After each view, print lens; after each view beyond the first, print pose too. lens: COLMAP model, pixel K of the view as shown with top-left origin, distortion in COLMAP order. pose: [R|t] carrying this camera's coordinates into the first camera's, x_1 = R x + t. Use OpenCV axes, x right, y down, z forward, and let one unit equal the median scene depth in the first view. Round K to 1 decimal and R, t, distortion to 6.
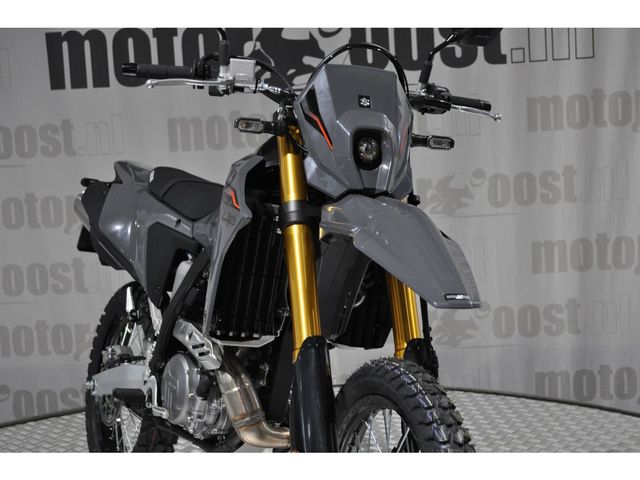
lens RADIAL K [[1064.7, 0, 302.0], [0, 1064.7, 250.4], [0, 0, 1]] dist [0.026394, 0.000000]
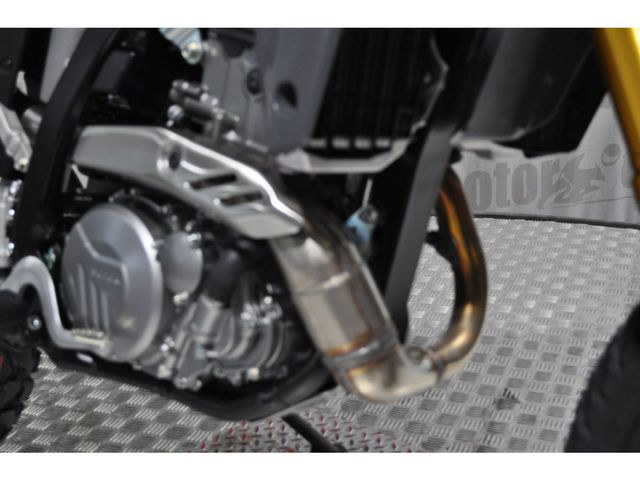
lens RADIAL K [[1064.7, 0, 319.4], [0, 1064.7, 239.7], [0, 0, 1]] dist [0.026394, 0.000000]
pose [[0.944901, -0.104102, 0.310363, -0.176421], [0.052757, 0.984121, 0.169476, 0.042678], [-0.323077, -0.143764, 0.935389, 0.572096]]
